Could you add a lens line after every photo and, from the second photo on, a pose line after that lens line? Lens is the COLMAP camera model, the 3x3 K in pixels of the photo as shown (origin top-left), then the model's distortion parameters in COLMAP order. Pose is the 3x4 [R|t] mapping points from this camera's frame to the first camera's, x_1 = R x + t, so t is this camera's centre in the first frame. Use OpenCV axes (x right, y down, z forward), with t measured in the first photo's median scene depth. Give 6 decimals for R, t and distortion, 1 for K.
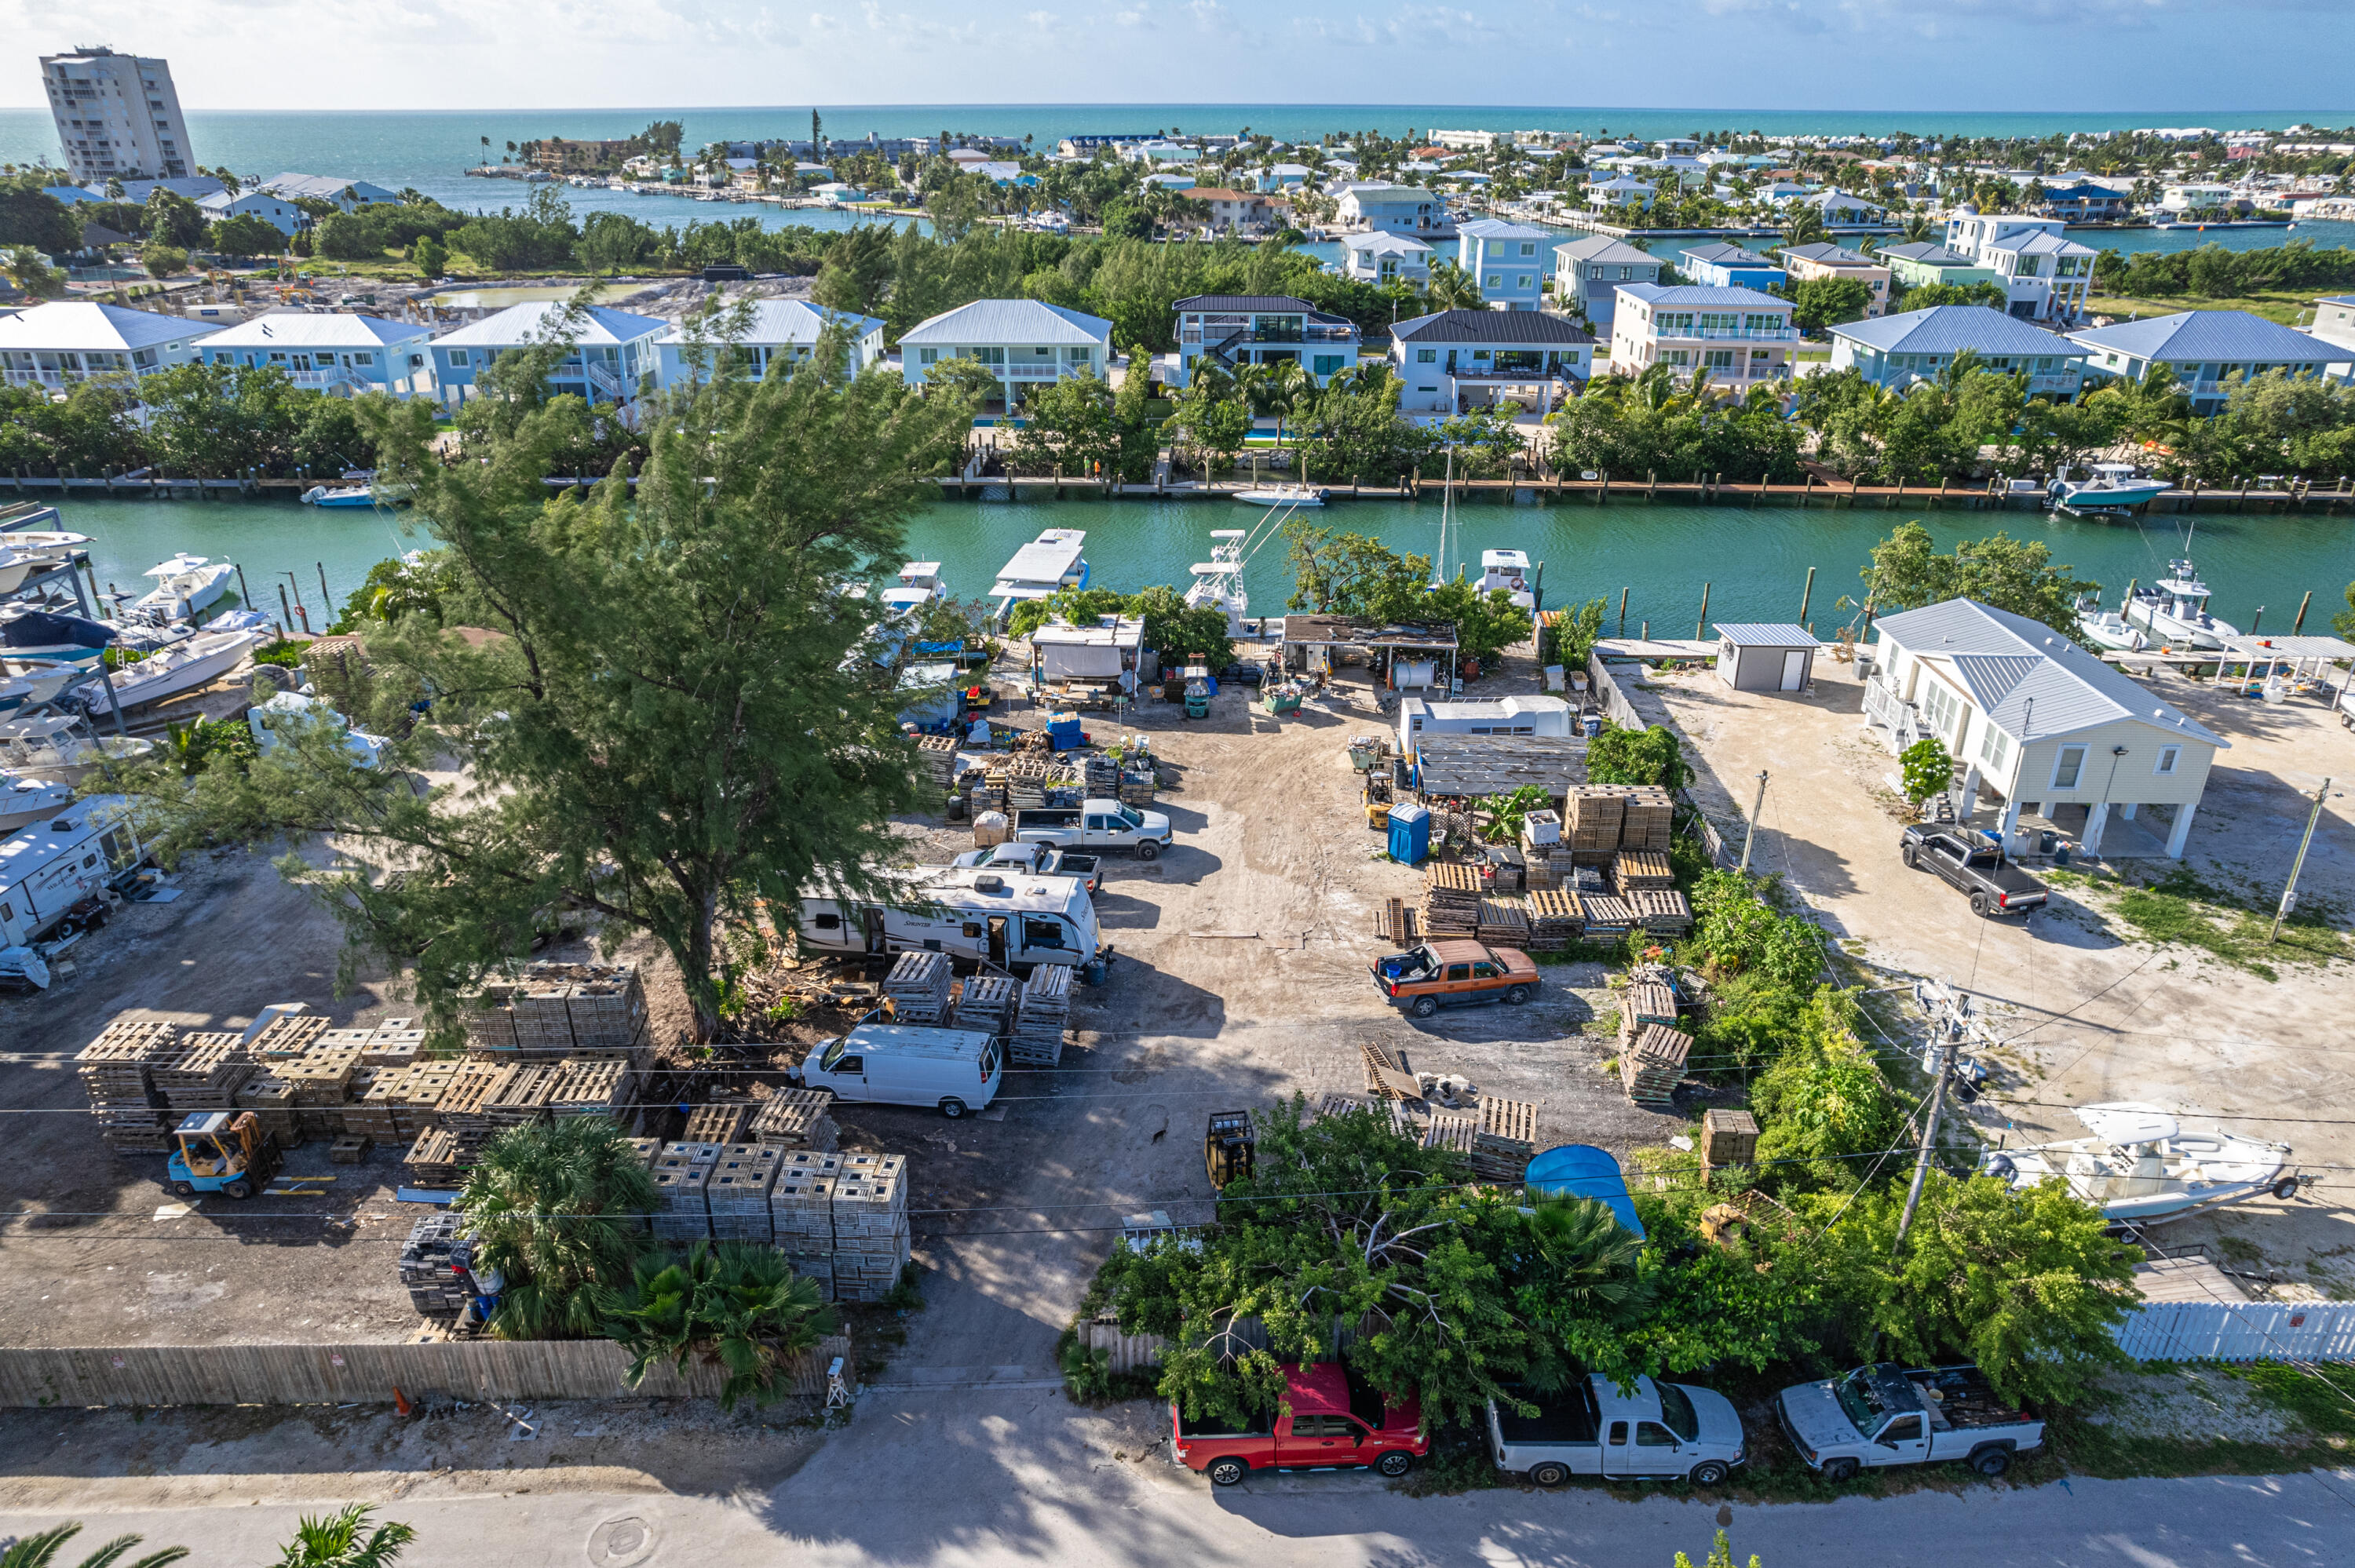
lens RADIAL K [[1506.1, 0, 1180.5], [0, 1506.1, 810.9], [0, 0, 1]] dist [-0.069877, 0.056560]
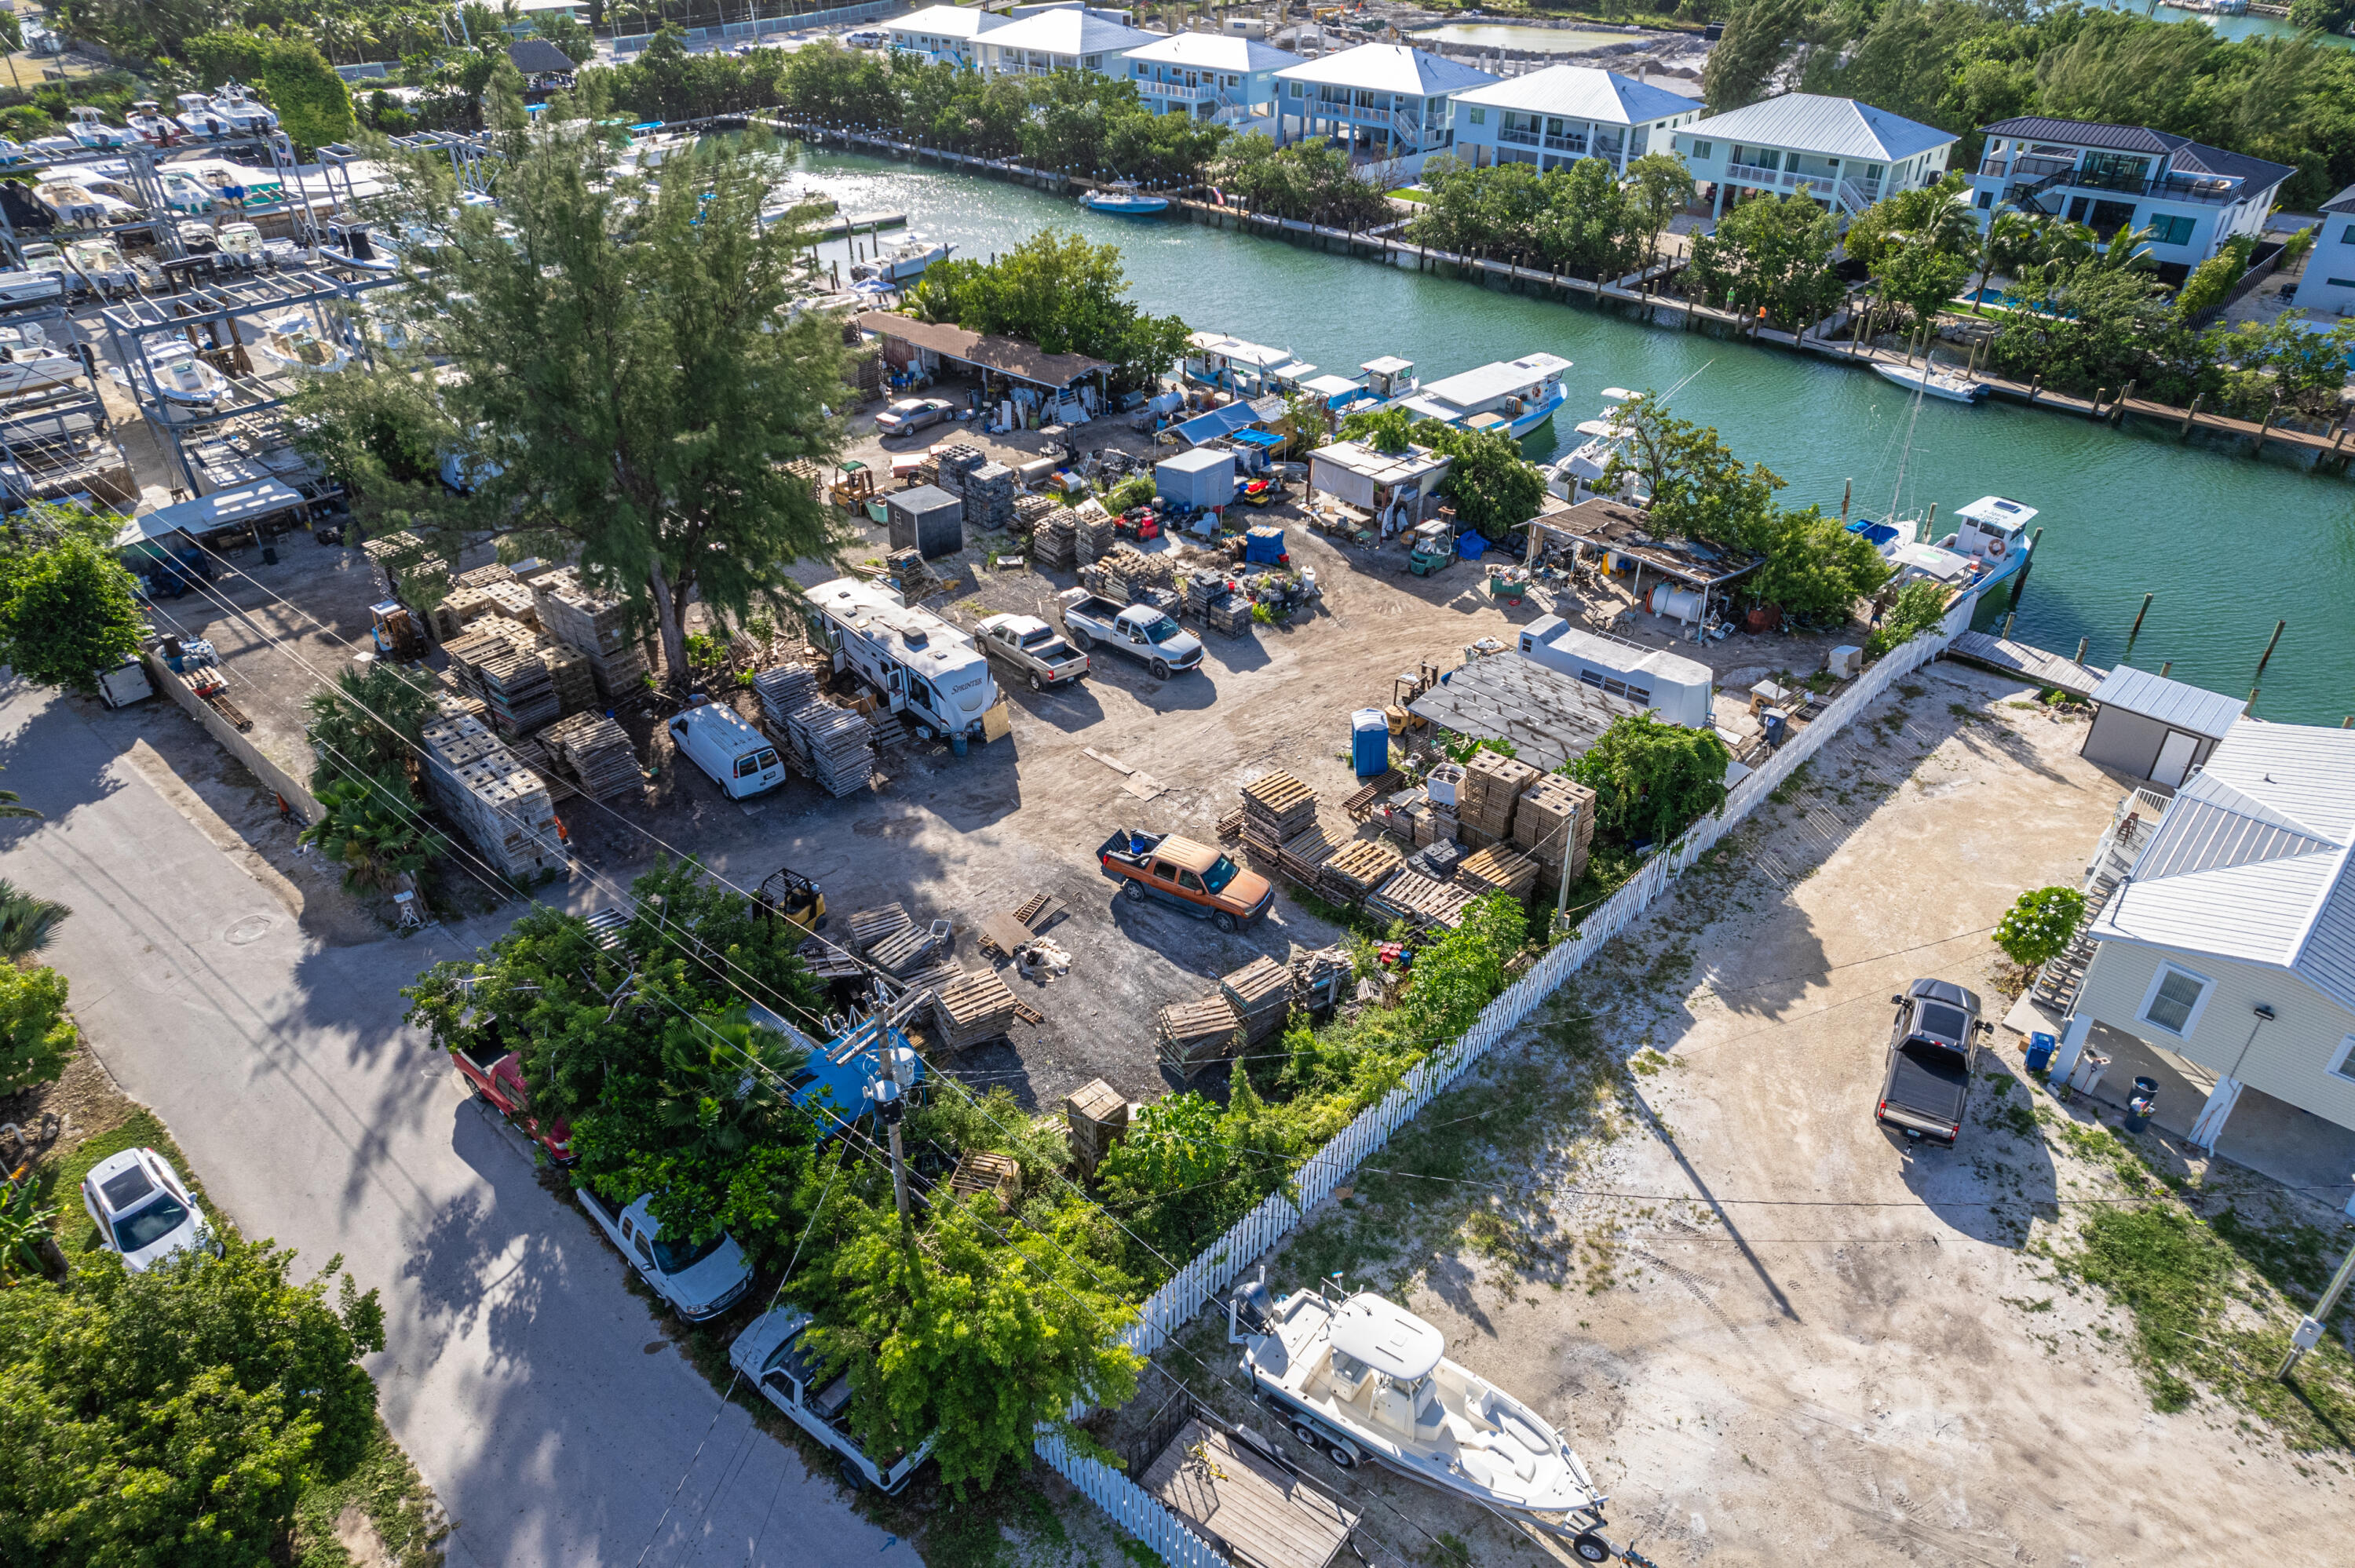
lens RADIAL K [[1506.1, 0, 1176.7], [0, 1506.1, 791.2], [0, 0, 1]] dist [-0.069877, 0.056560]
pose [[0.736926, 0.369604, -0.565979, 0.423800], [-0.288240, 0.929160, 0.231475, -0.096816], [0.611439, -0.007442, 0.791257, 0.146954]]
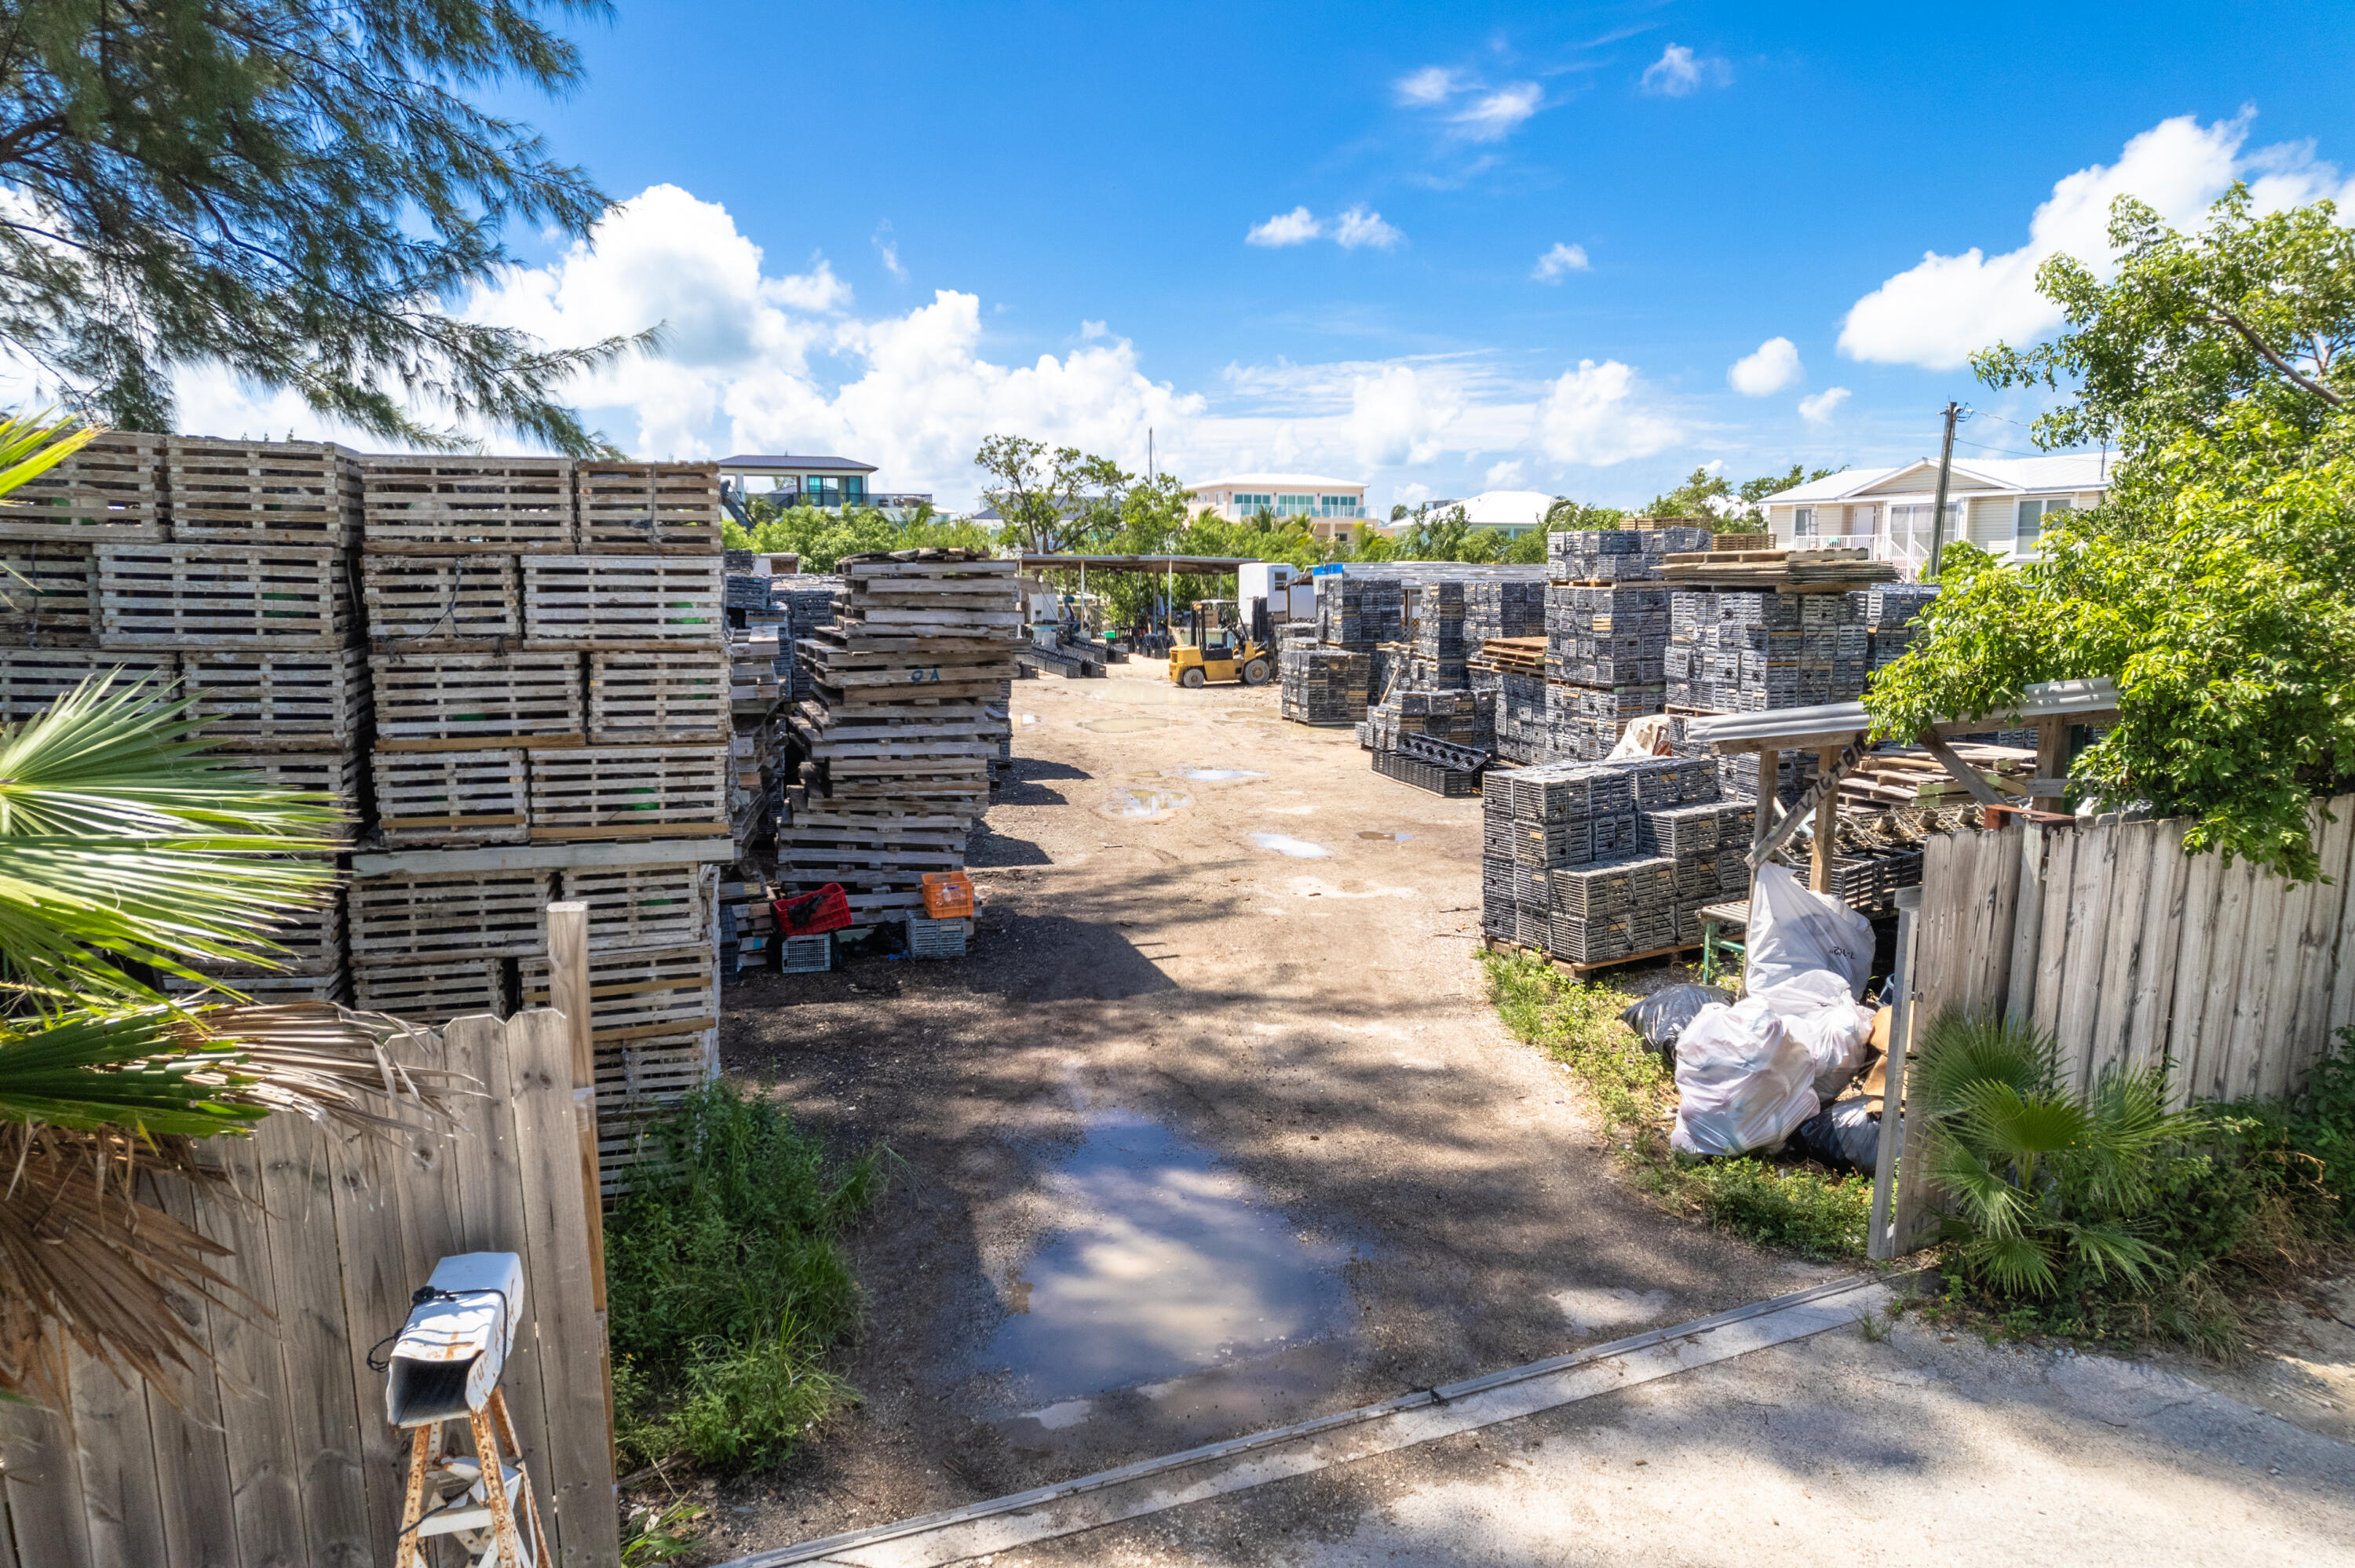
lens RADIAL K [[1506.1, 0, 1184.2], [0, 1506.1, 774.4], [0, 0, 1]] dist [-0.069877, 0.056560]
pose [[0.934691, -0.049976, 0.351930, -0.090600], [0.153972, 0.949287, -0.274130, 0.154102], [-0.320383, 0.310414, 0.894985, 0.364148]]
